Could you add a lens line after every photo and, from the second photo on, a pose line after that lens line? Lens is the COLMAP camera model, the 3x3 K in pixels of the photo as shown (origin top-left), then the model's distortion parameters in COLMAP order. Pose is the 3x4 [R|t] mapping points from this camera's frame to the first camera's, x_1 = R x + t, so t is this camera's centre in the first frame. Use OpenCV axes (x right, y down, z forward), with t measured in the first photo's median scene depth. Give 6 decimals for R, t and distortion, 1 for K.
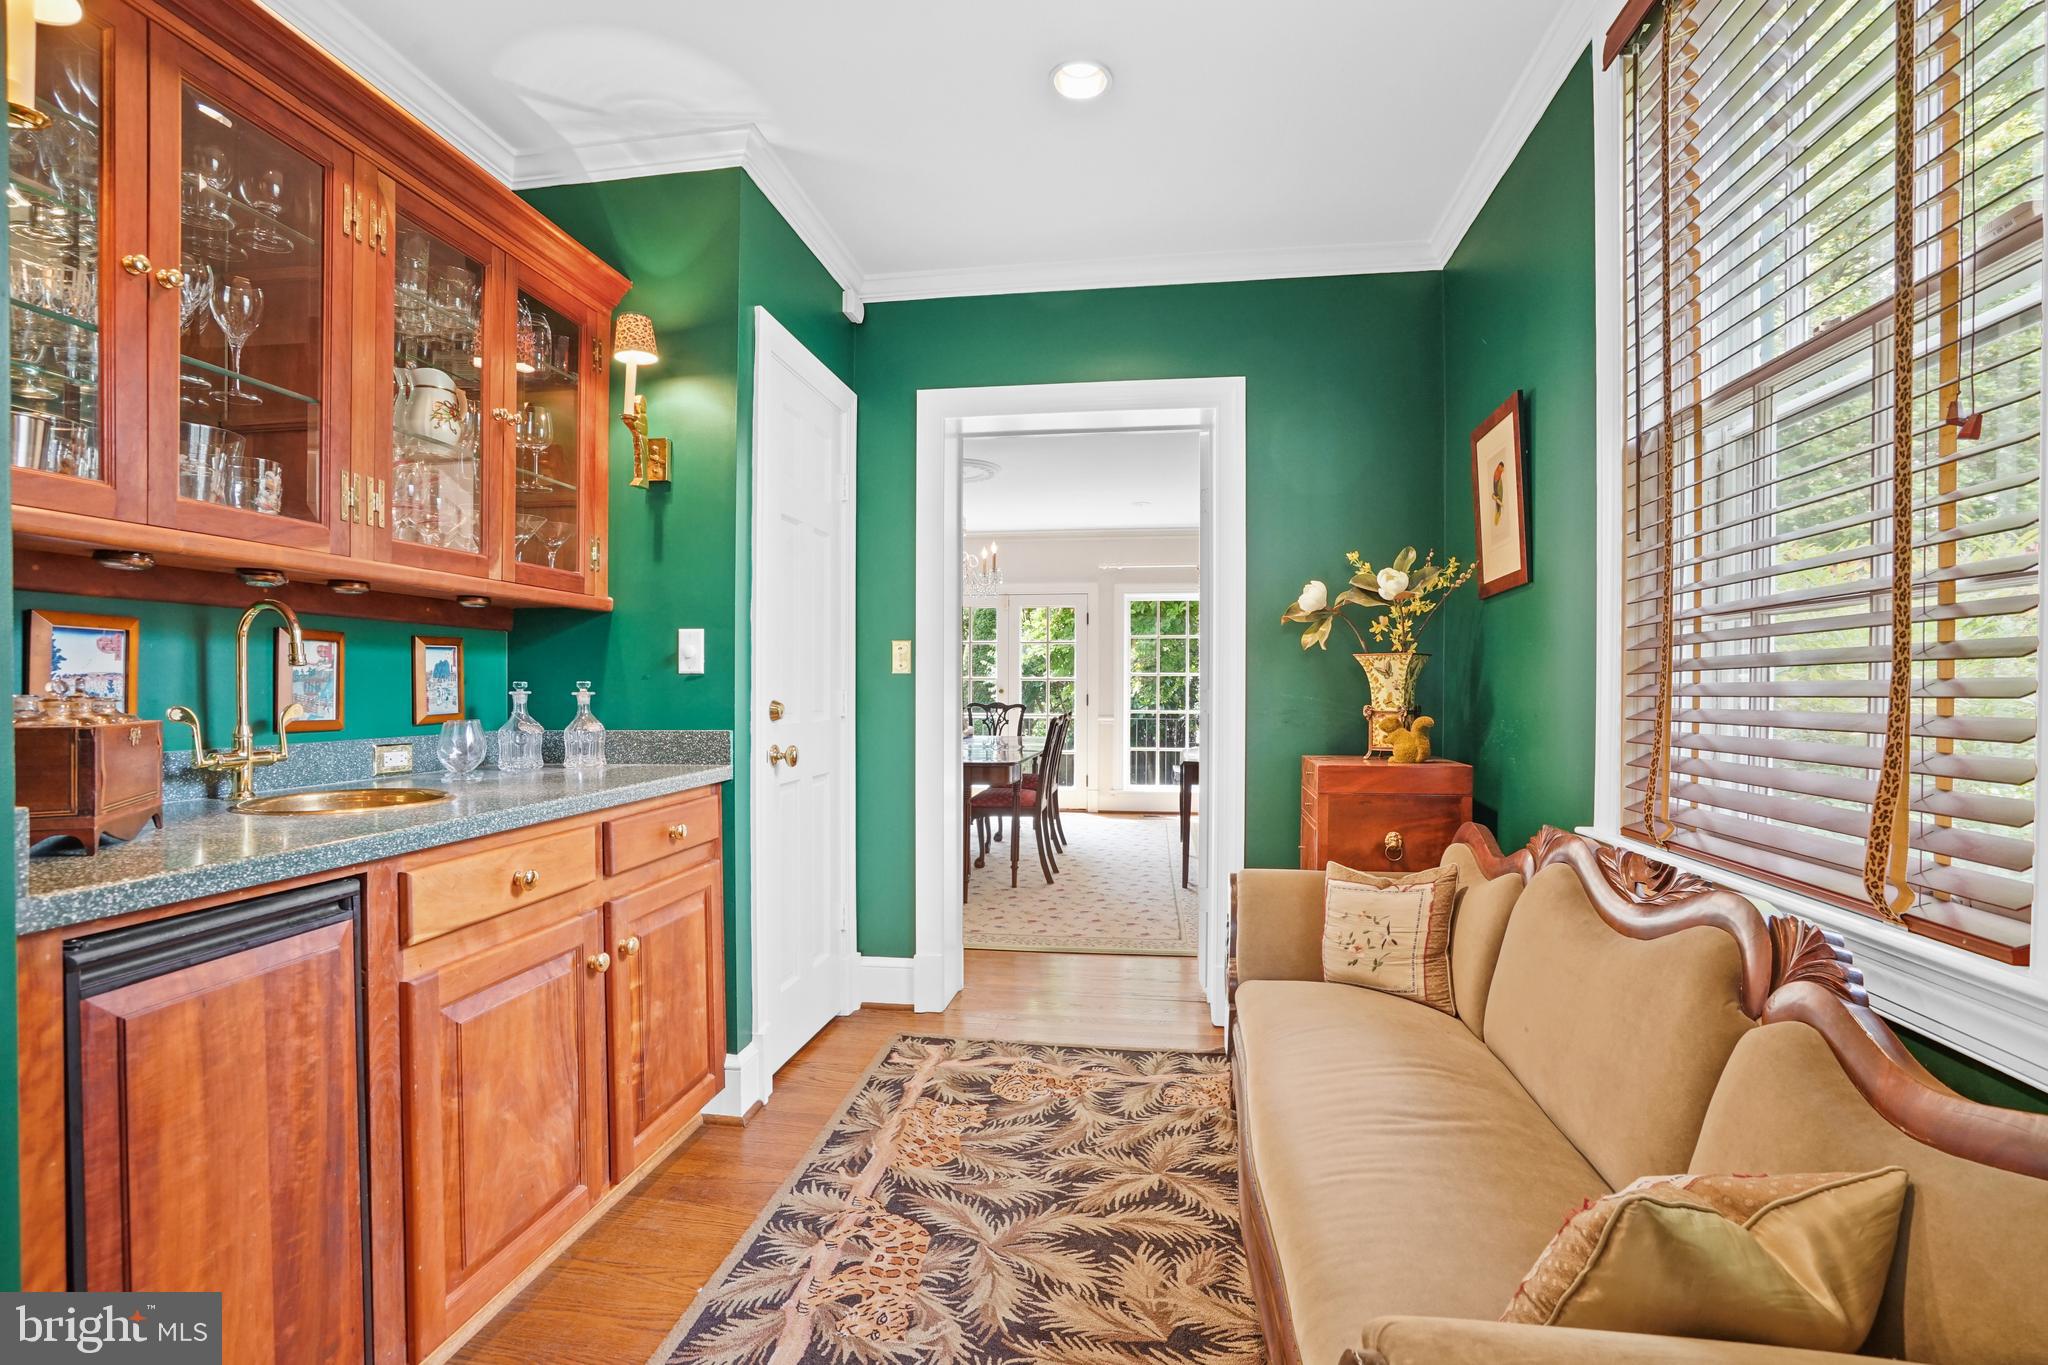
lens RADIAL K [[950.5, 0, 1024.0], [0, 950.5, 682.5], [0, 0, 1]] dist [-0.065339, 0.025640]
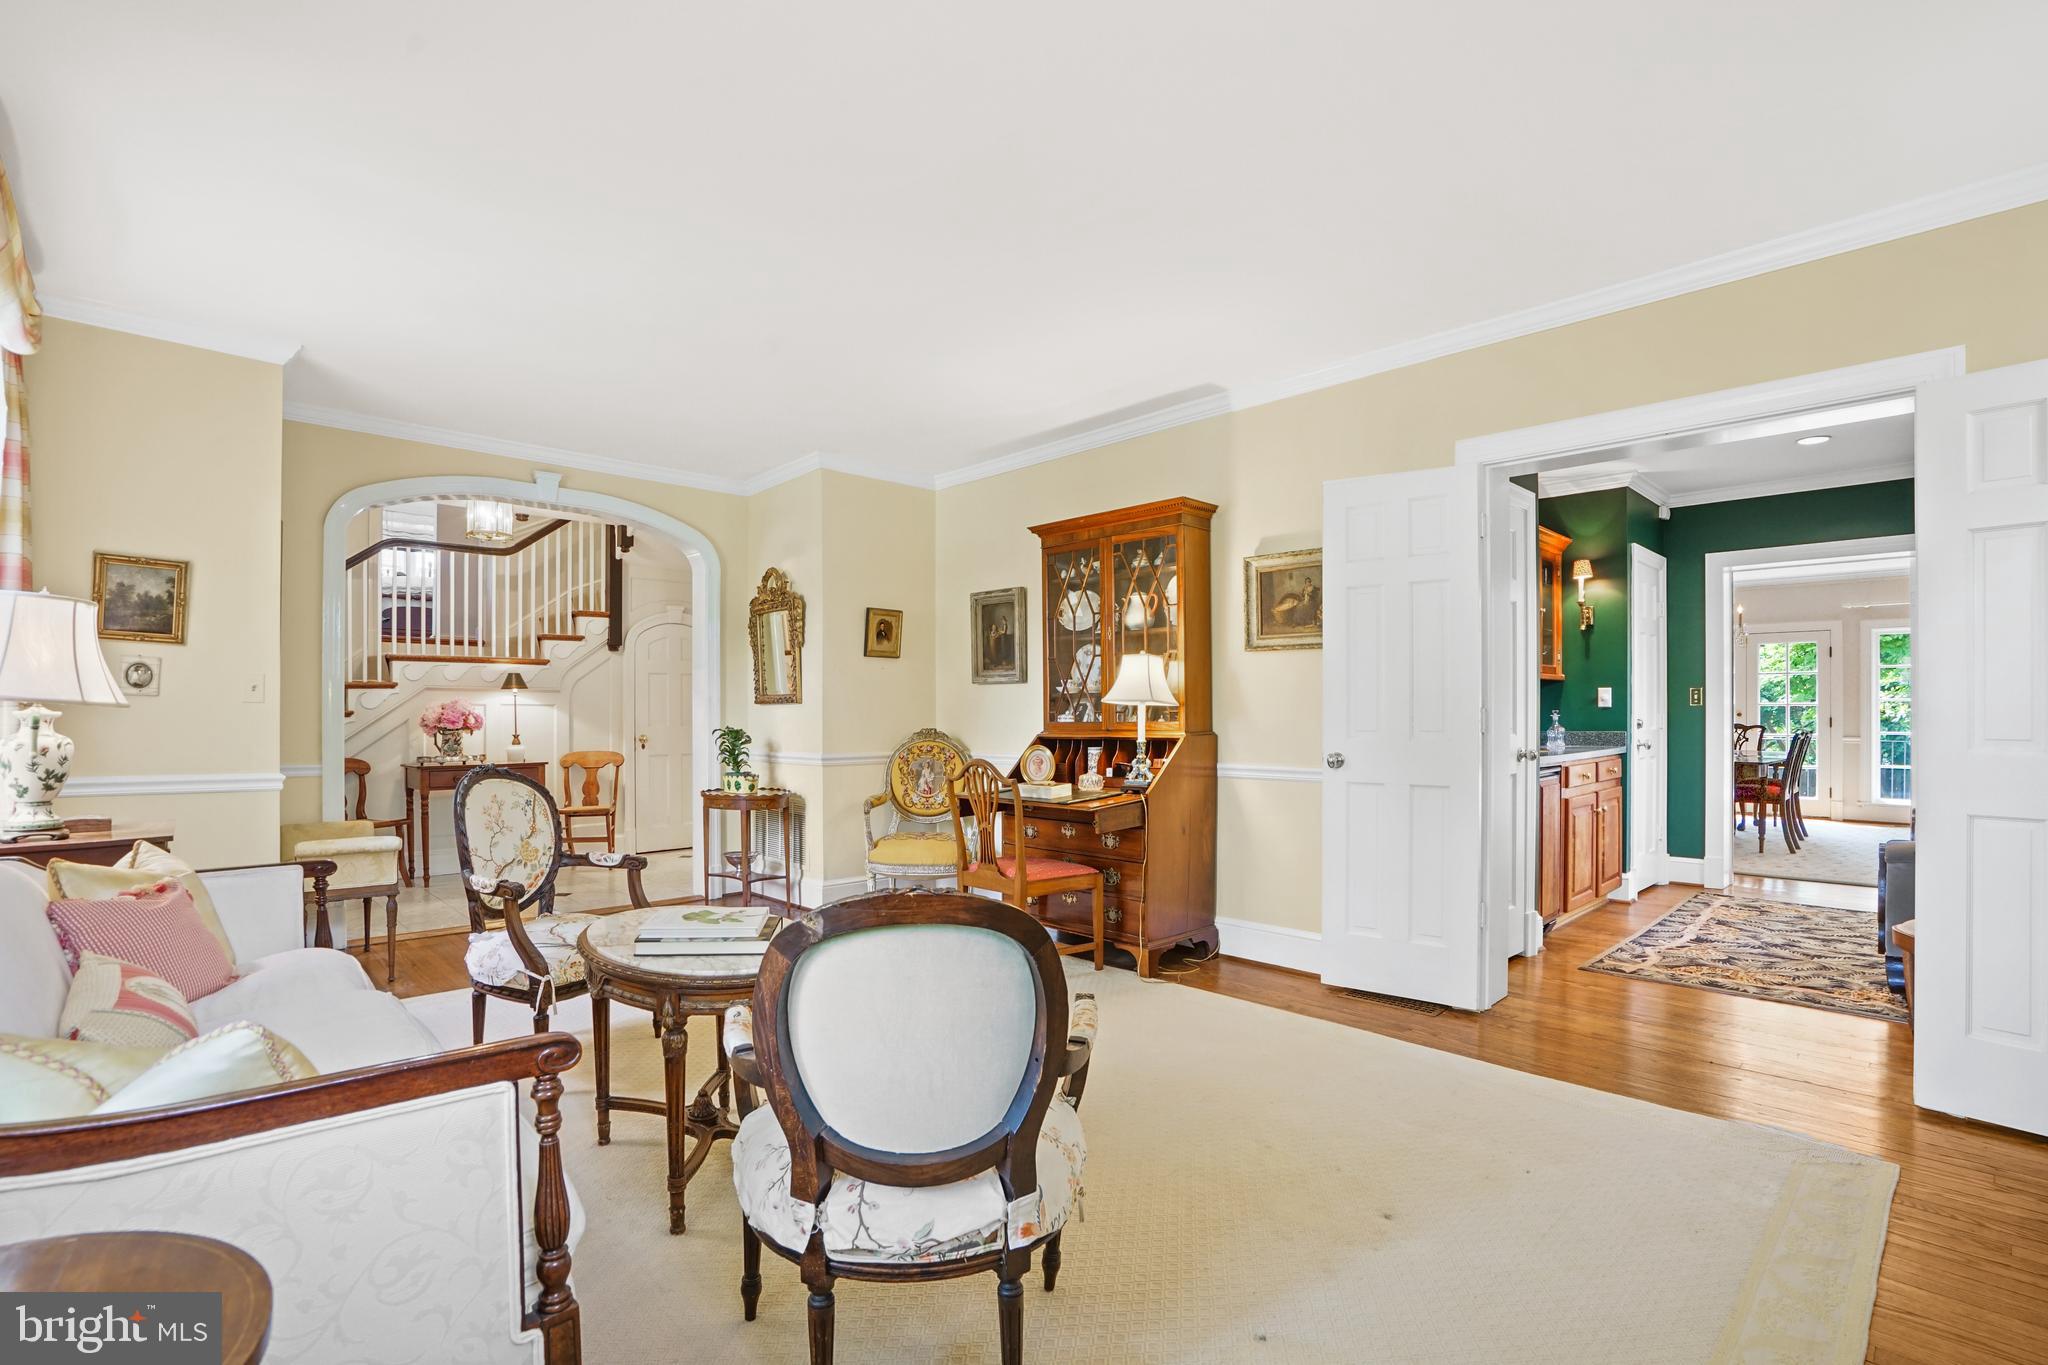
lens RADIAL K [[952.4, 0, 1026.2], [0, 952.4, 706.1], [0, 0, 1]] dist [-0.079298, 0.042095]
pose [[0.790370, -0.003428, -0.612620, -0.059131], [0.003839, 0.999992, -0.000642, -0.012082], [0.612617, -0.001845, 0.790378, -1.267122]]
